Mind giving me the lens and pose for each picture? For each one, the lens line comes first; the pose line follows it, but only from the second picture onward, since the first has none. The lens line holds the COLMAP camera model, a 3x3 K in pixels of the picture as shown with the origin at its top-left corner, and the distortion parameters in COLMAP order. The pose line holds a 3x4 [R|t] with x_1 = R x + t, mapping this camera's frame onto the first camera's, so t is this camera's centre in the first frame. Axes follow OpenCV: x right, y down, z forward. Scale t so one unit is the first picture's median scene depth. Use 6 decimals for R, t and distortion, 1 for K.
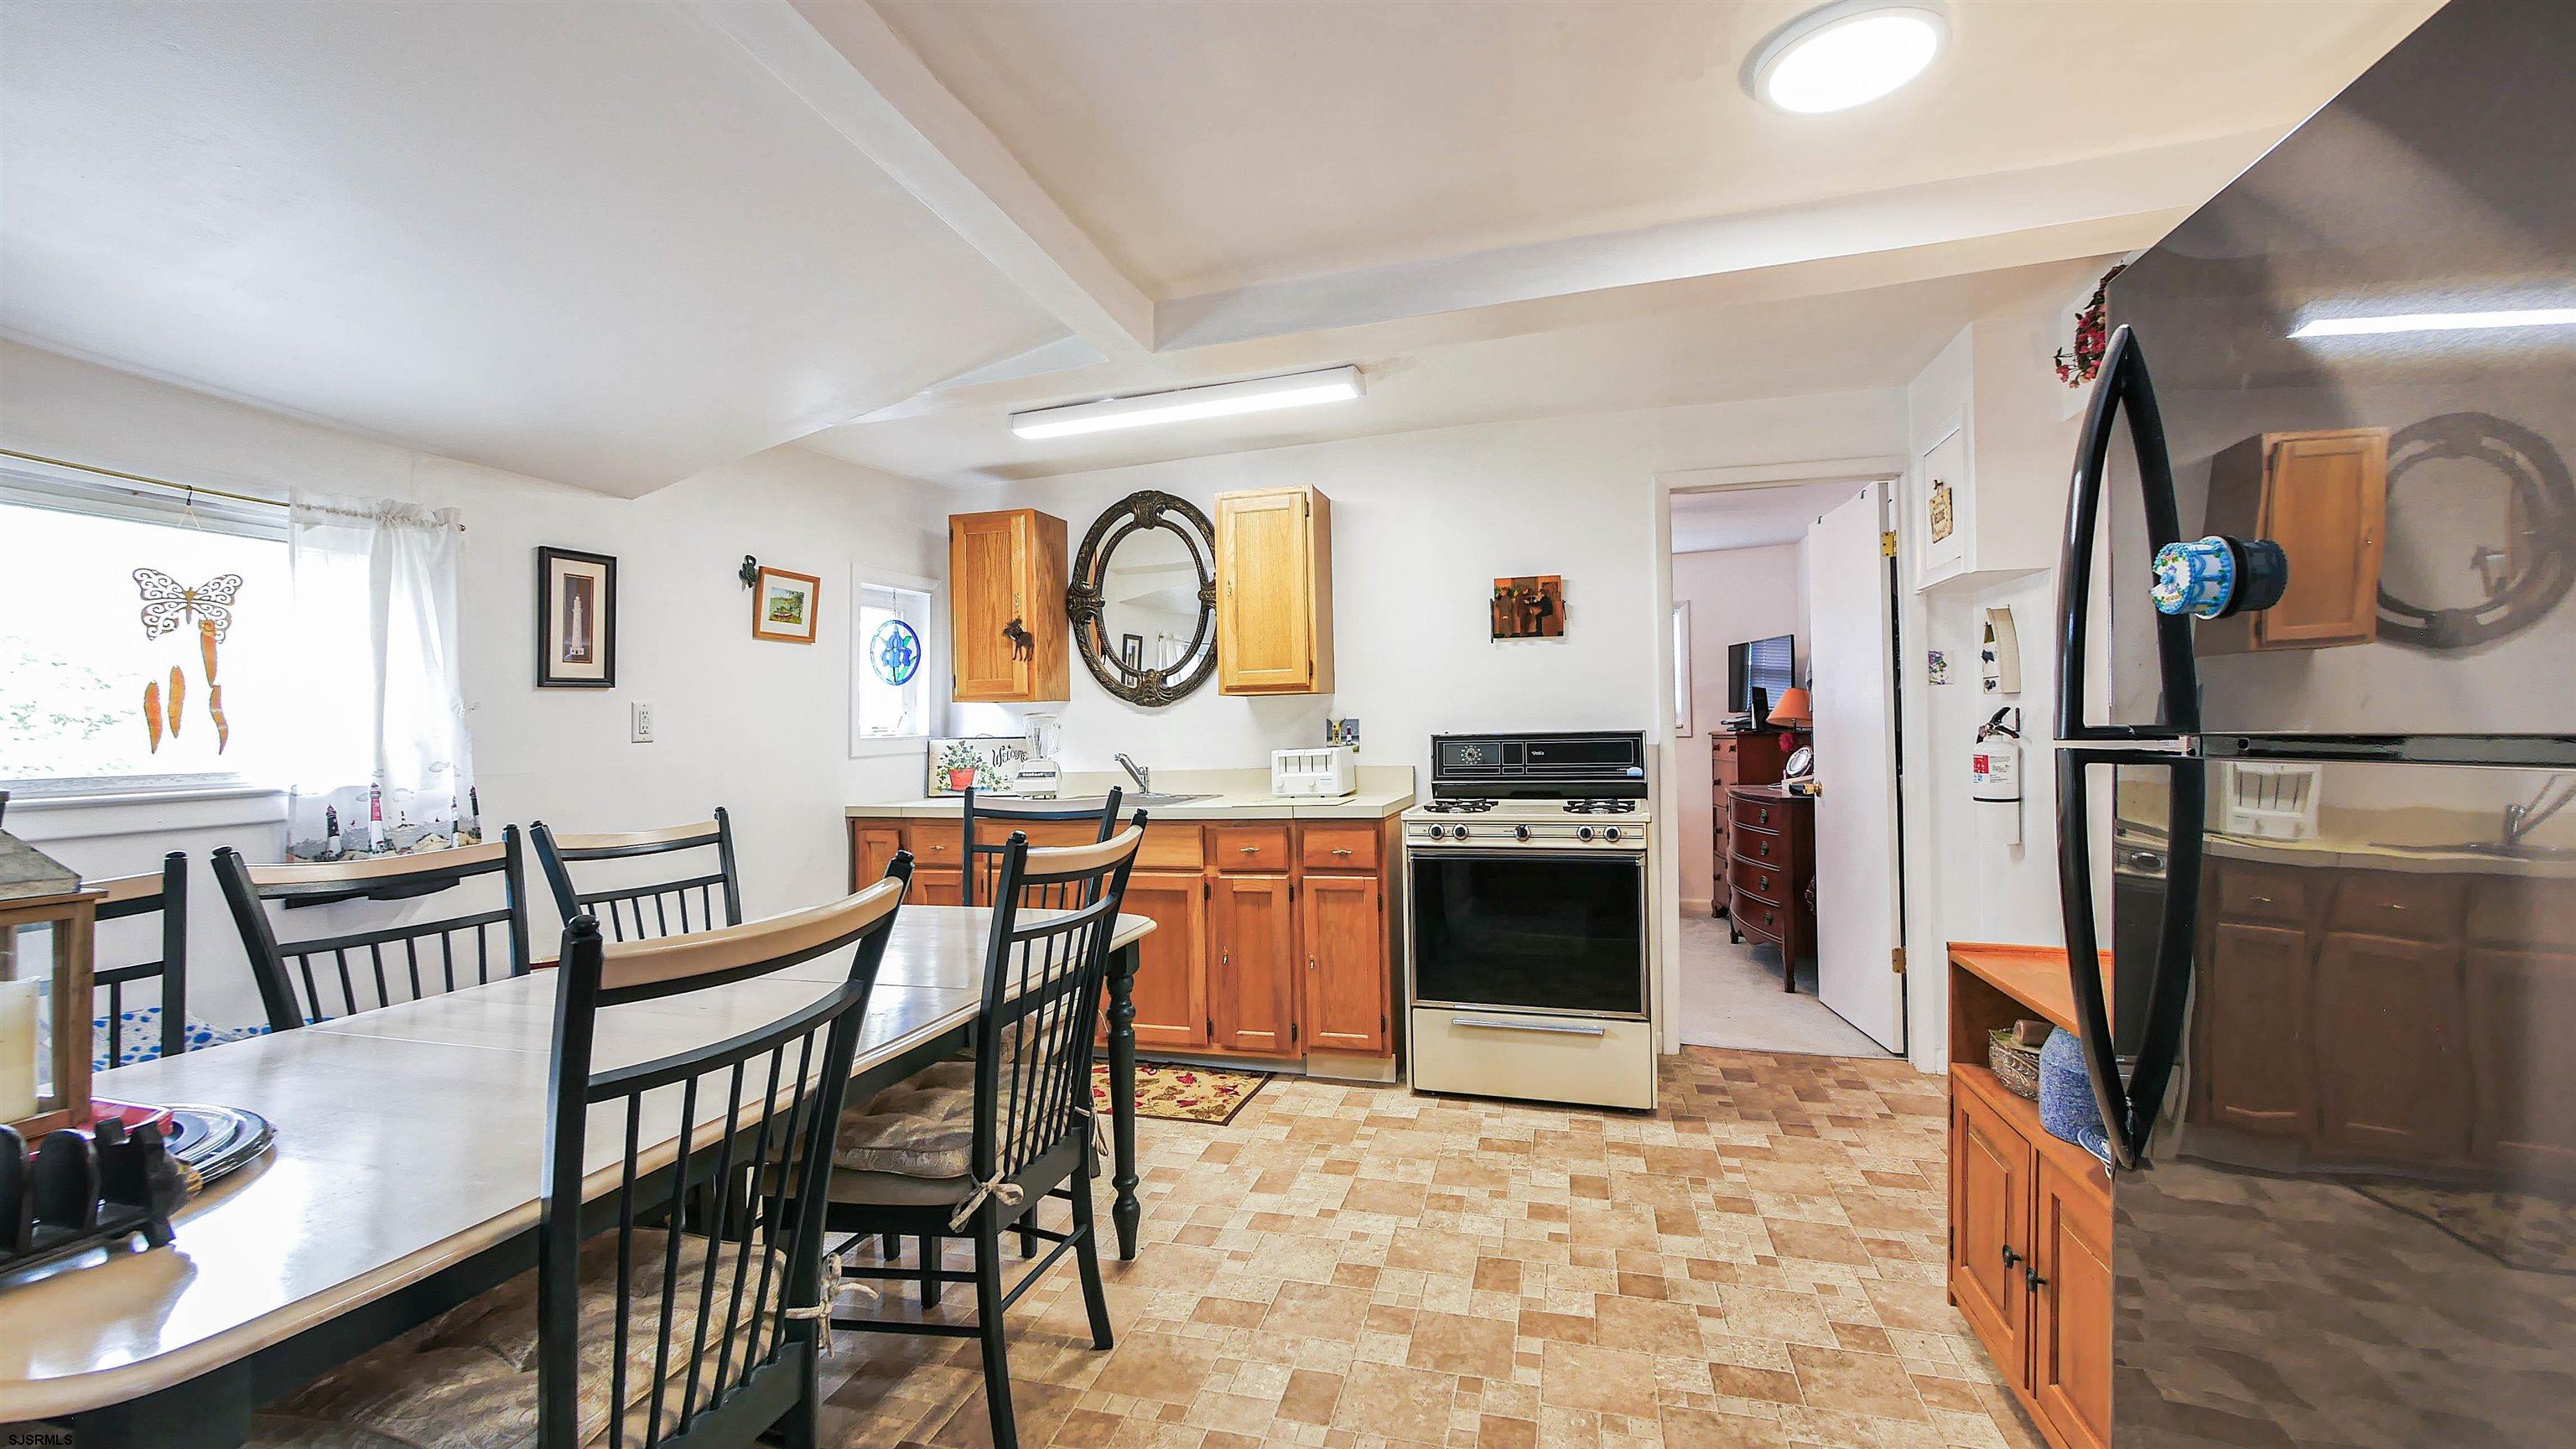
lens RADIAL K [[1056.1, 0, 1284.5], [0, 1056.1, 719.6], [0, 0, 1]] dist [-0.013387, 0.000077]
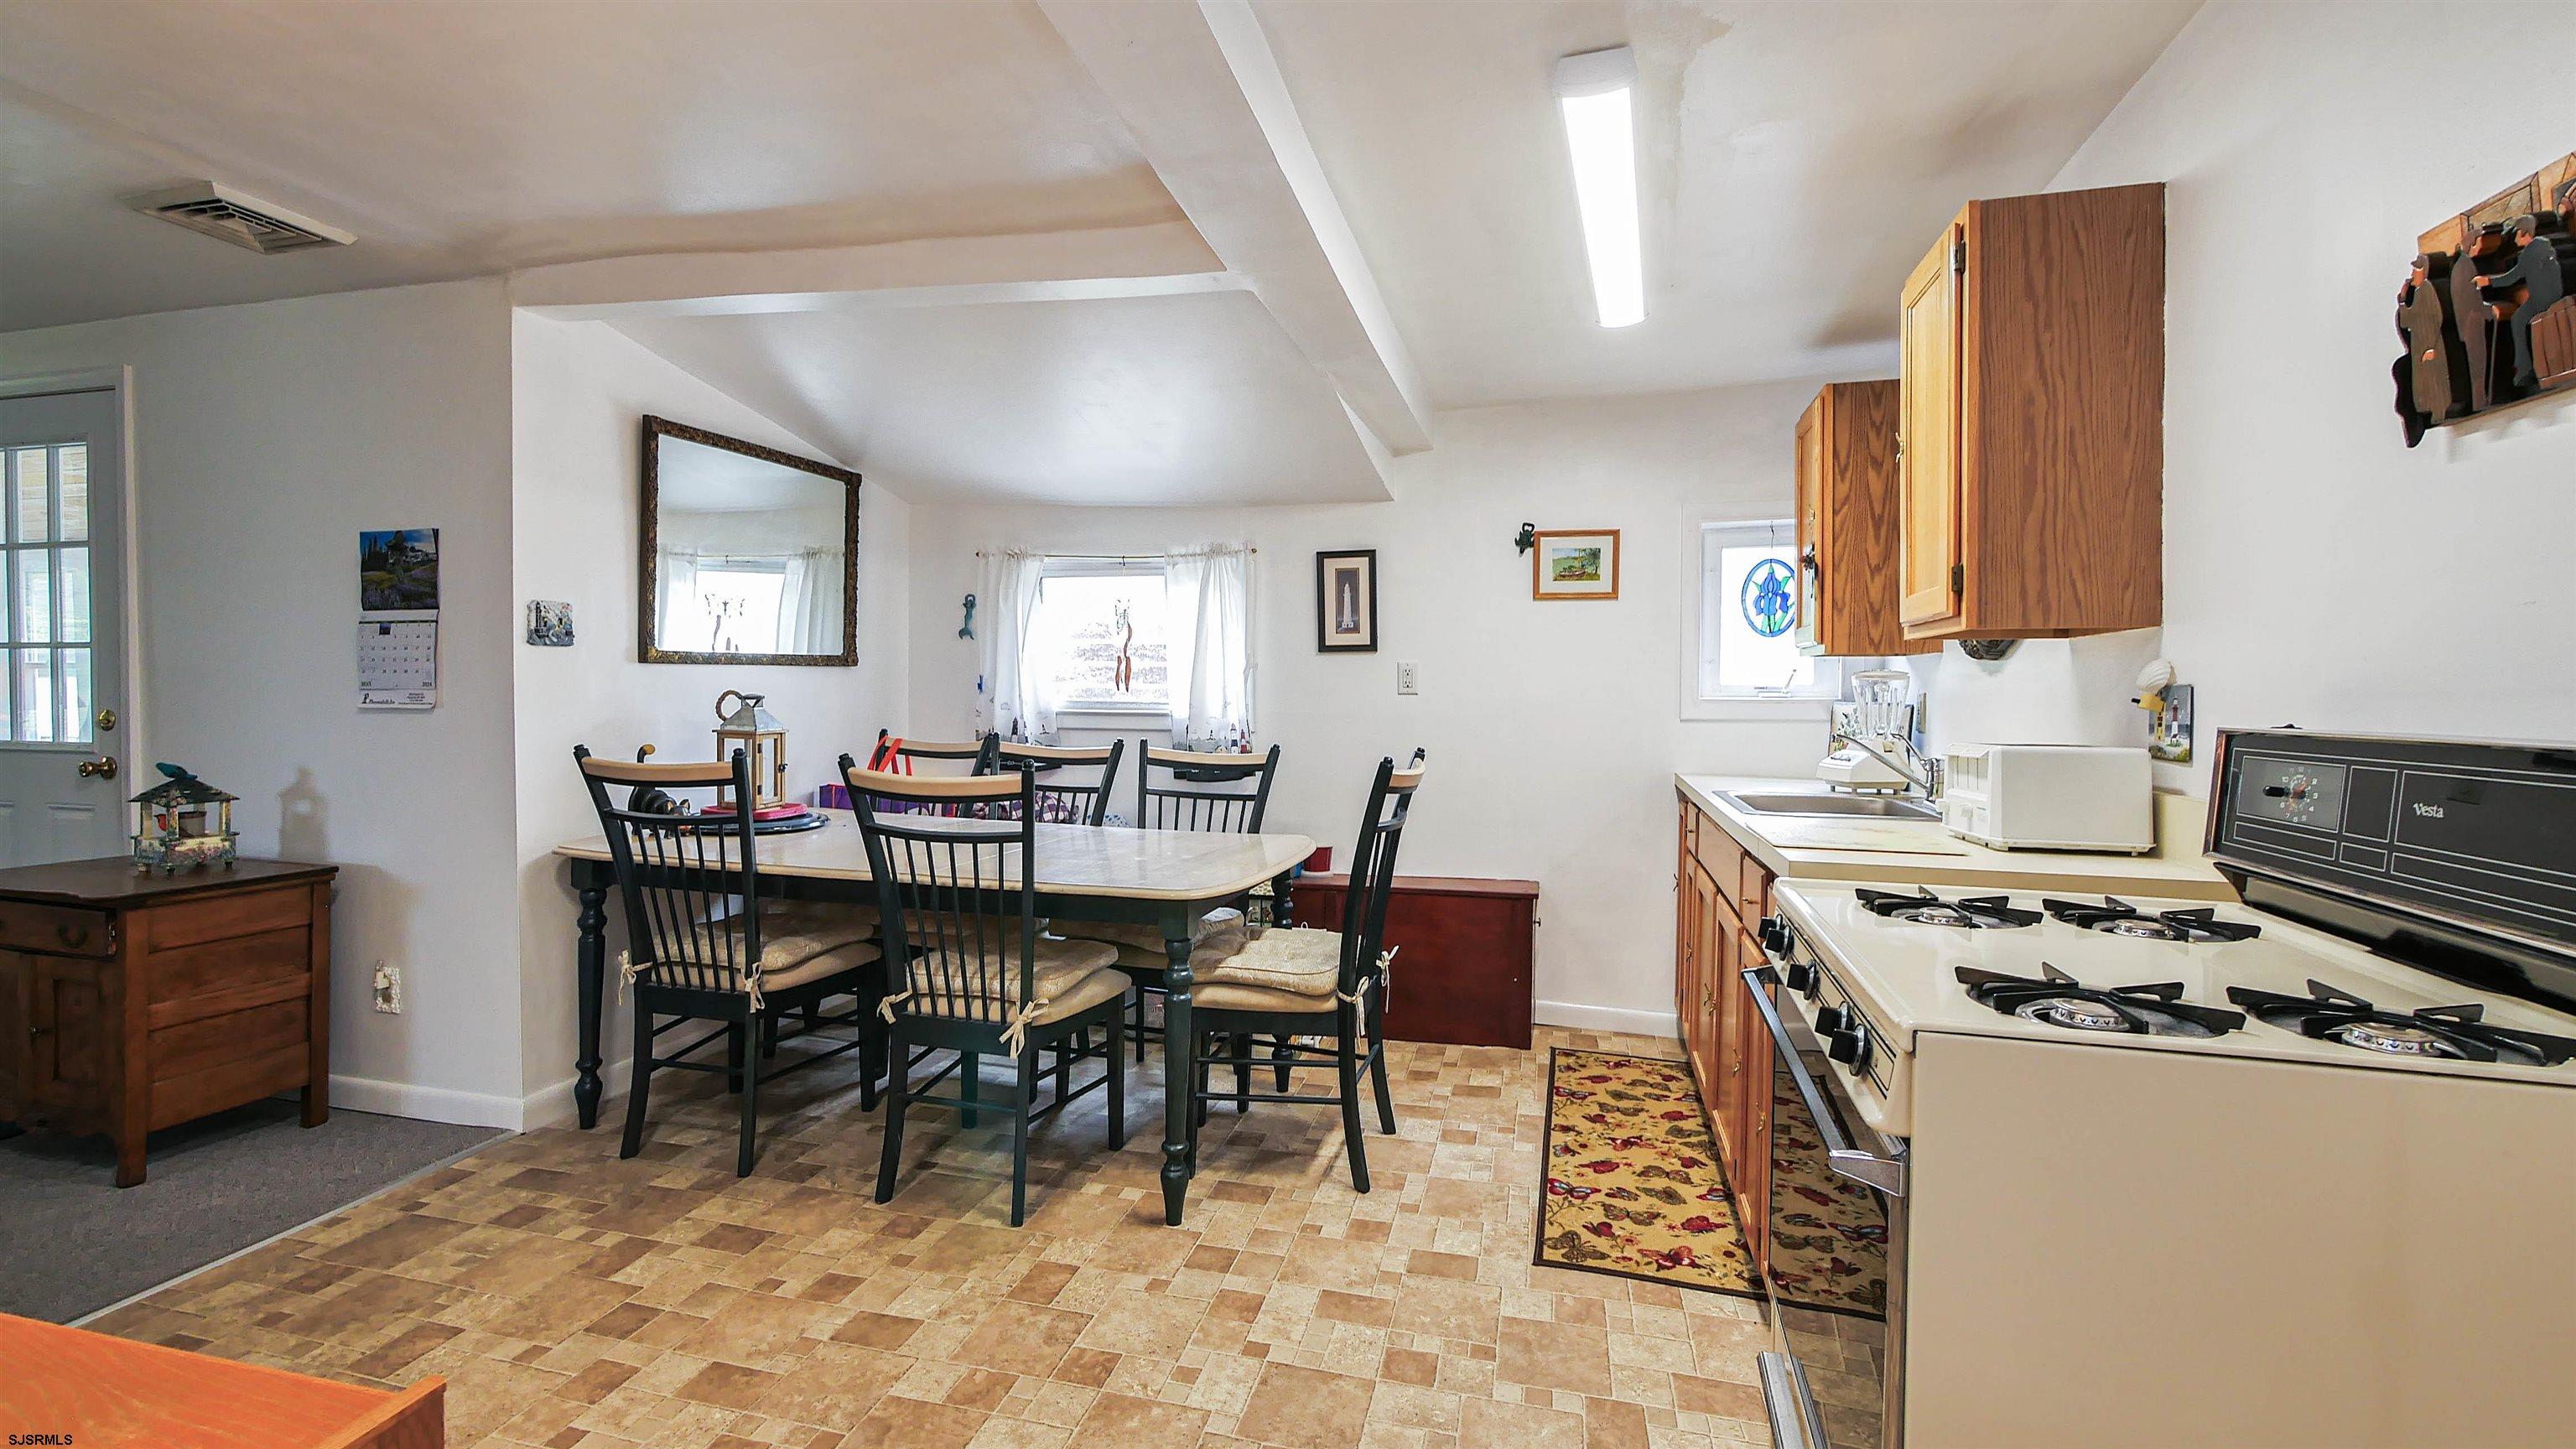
lens RADIAL K [[1057.8, 0, 1288.1], [0, 1057.8, 702.6], [0, 0, 1]] dist [-0.004266, -0.000062]
pose [[0.016204, 0.030895, -0.999391, 0.604339], [-0.005311, 0.999511, 0.030813, -0.006001], [0.999855, 0.004809, 0.016360, 0.794029]]
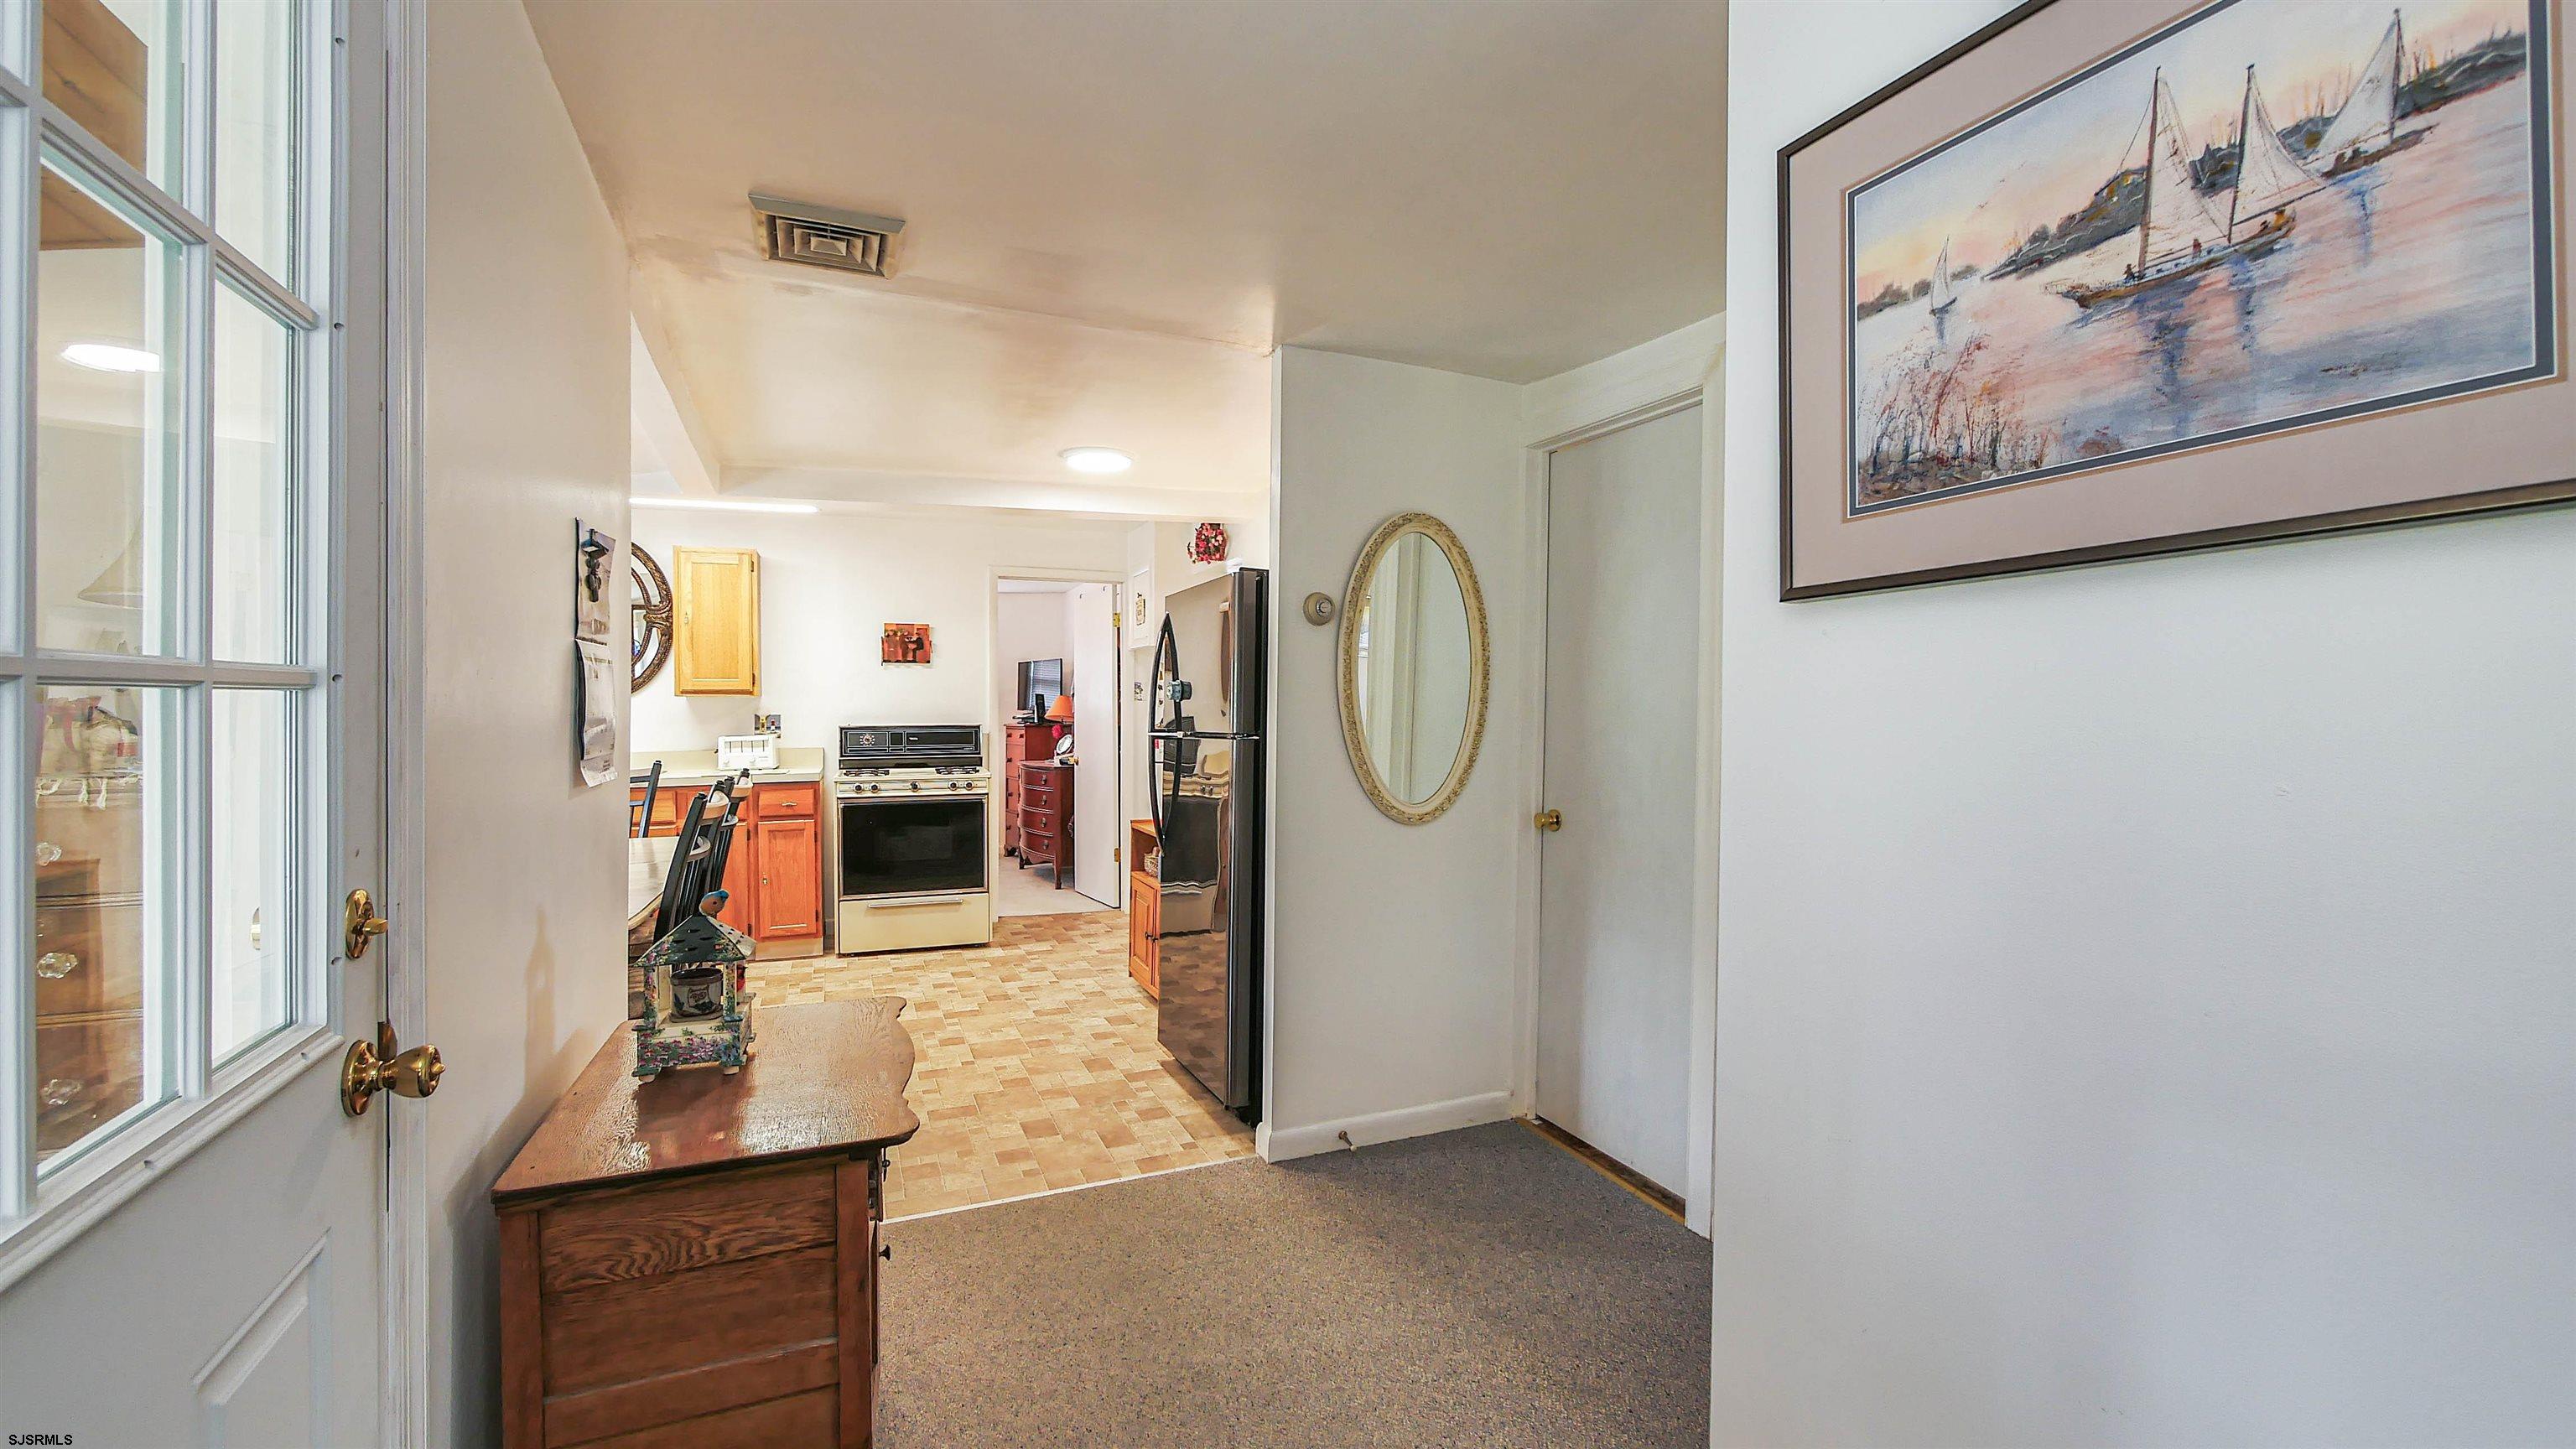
lens RADIAL K [[1057.8, 0, 1288.1], [0, 1057.8, 702.6], [0, 0, 1]] dist [-0.004266, -0.000062]
pose [[0.782268, 0.019652, 0.622632, -0.348013], [-0.016972, 0.999804, -0.010233, -0.017050], [-0.622711, -0.002562, 0.782448, -0.654035]]
